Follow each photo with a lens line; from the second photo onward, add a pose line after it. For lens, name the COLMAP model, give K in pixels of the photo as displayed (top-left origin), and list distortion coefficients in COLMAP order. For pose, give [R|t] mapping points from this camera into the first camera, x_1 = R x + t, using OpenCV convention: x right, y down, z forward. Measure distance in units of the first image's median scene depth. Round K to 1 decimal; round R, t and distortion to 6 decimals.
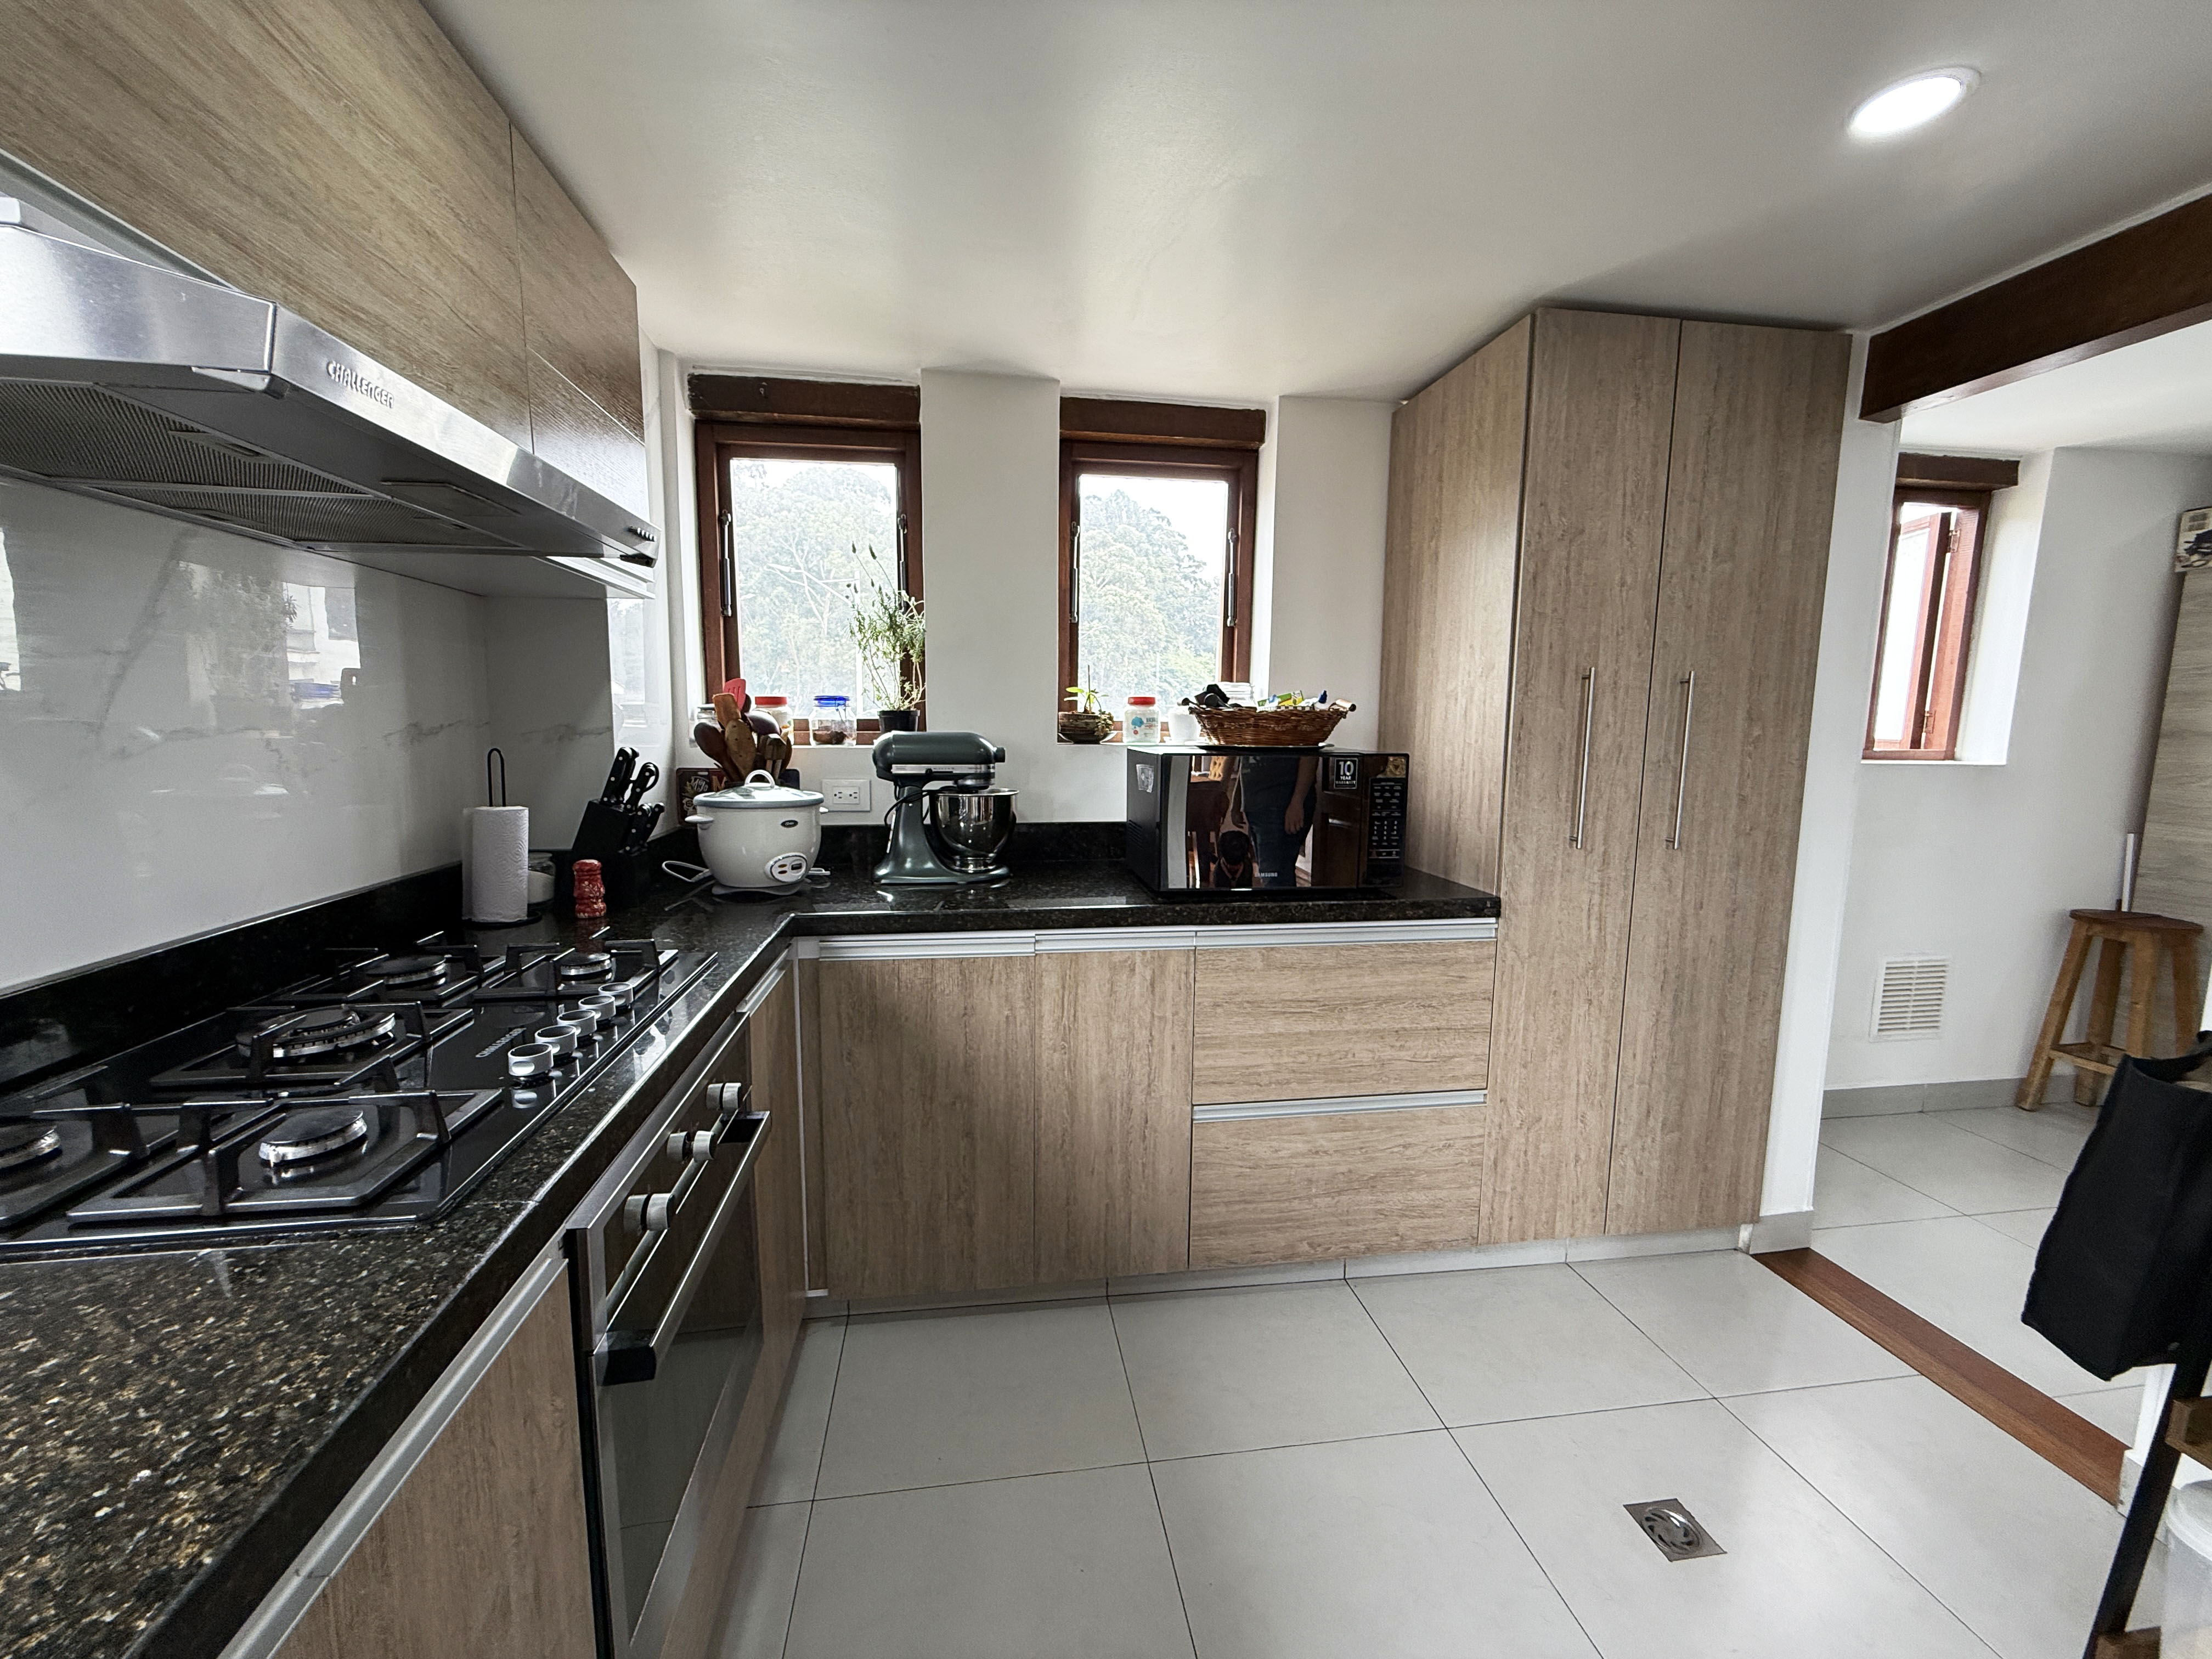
lens RADIAL K [[881.4, 0, 1103.4], [0, 881.4, 830.8], [0, 0, 1]] dist [-0.000194, -0.000809]
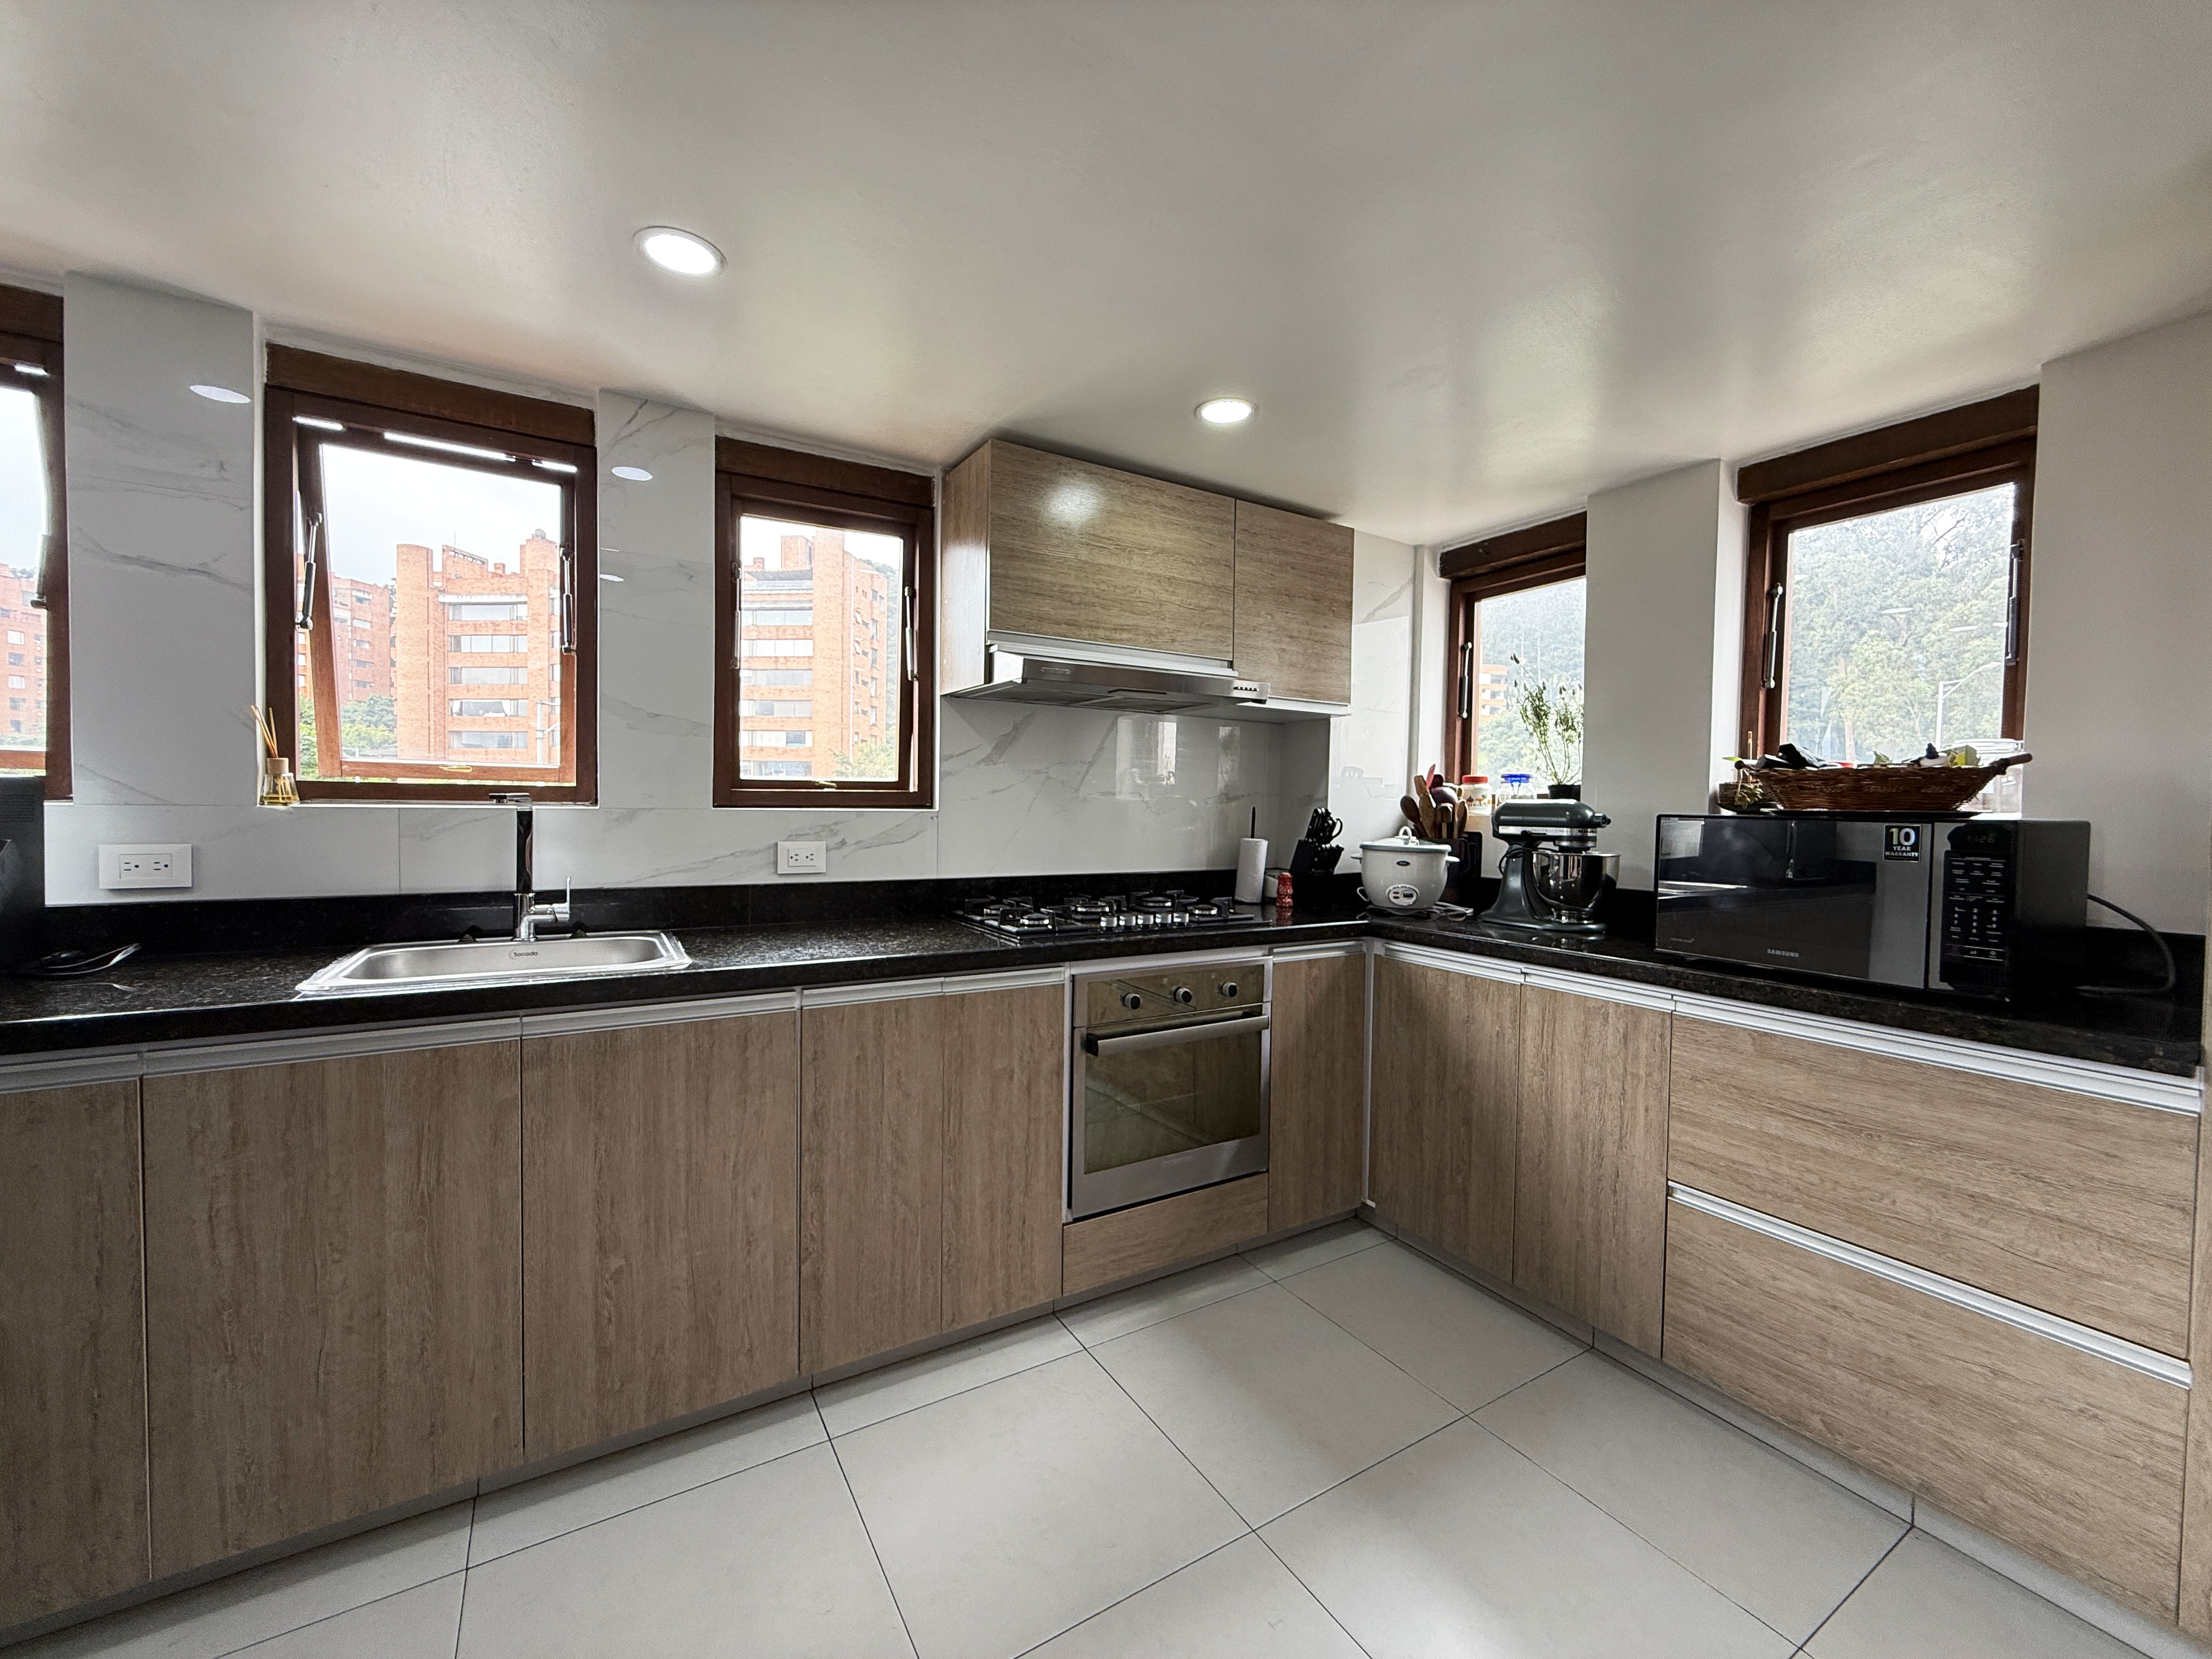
lens RADIAL K [[881.4, 0, 1103.4], [0, 881.4, 830.8], [0, 0, 1]] dist [-0.000194, -0.000809]
pose [[0.379305, 0.022273, -0.925004, 0.733975], [-0.126785, 0.991532, -0.028114, 0.038910], [0.916544, 0.127940, 0.378917, 0.021722]]
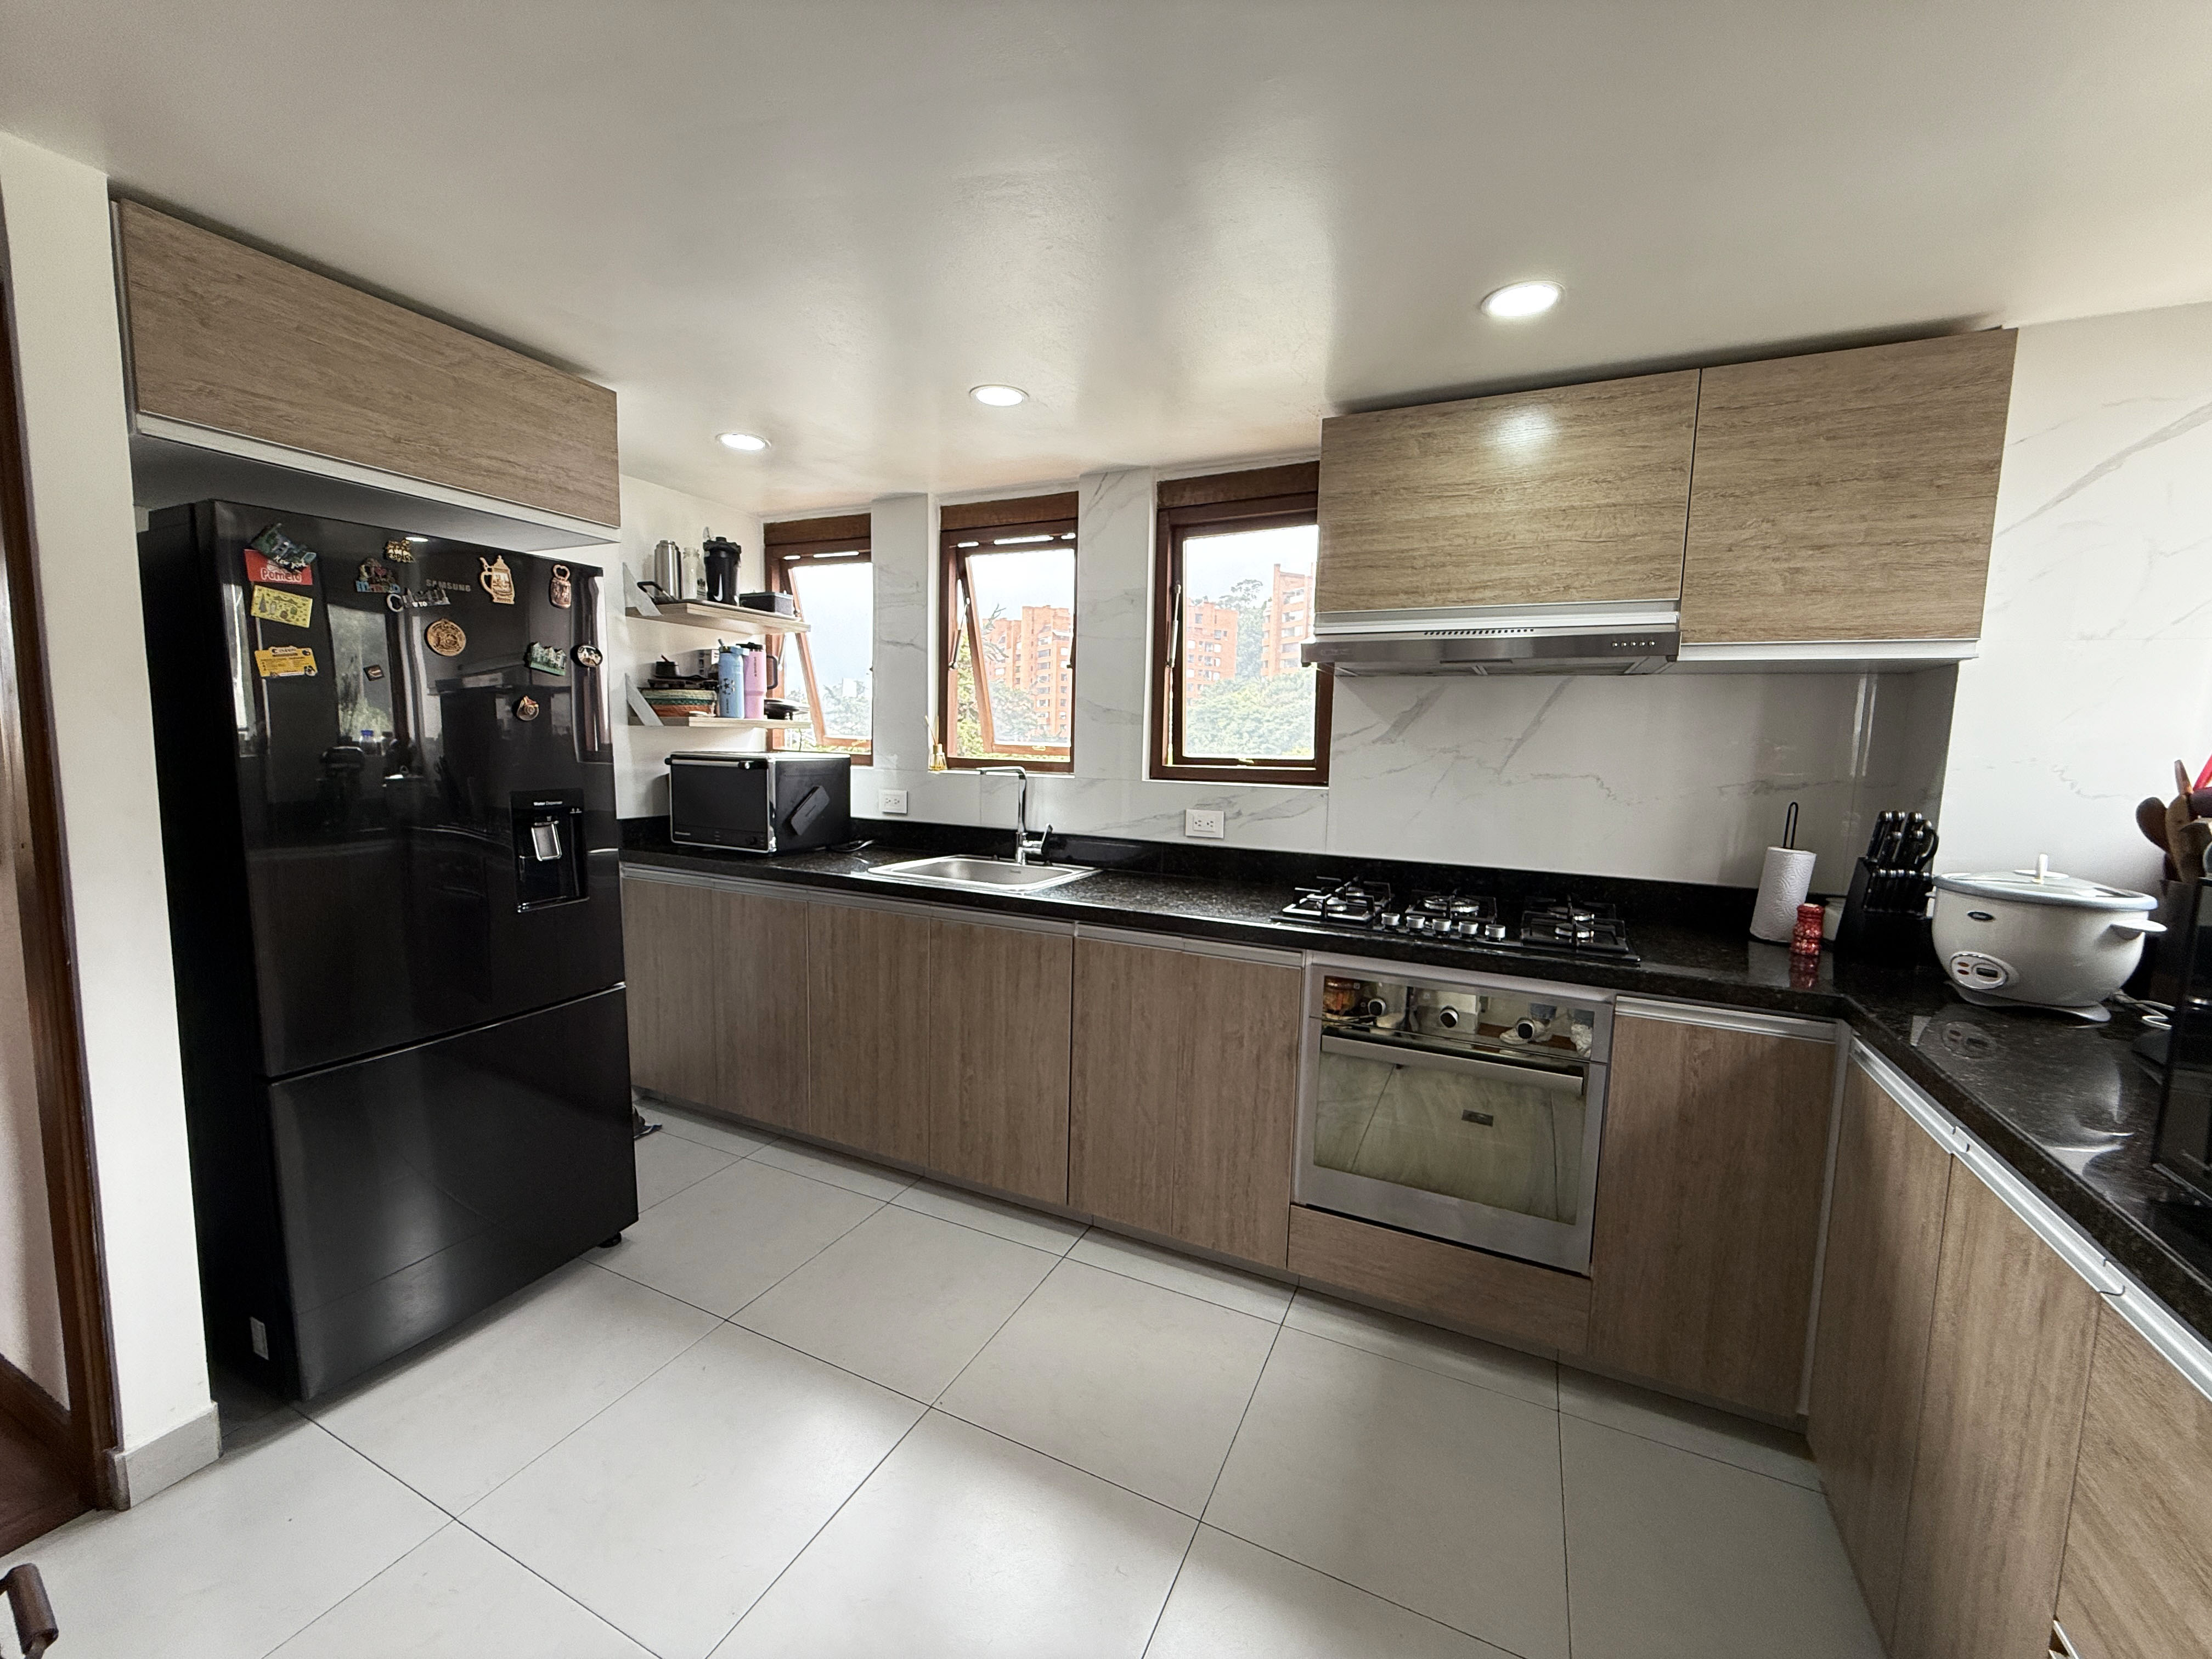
lens RADIAL K [[881.4, 0, 1103.4], [0, 881.4, 830.8], [0, 0, 1]] dist [-0.000194, -0.000809]
pose [[-0.565850, 0.061358, -0.822222, 0.736631], [-0.134230, 0.977068, 0.165289, -0.107045], [0.813509, 0.203895, -0.544638, 0.740586]]
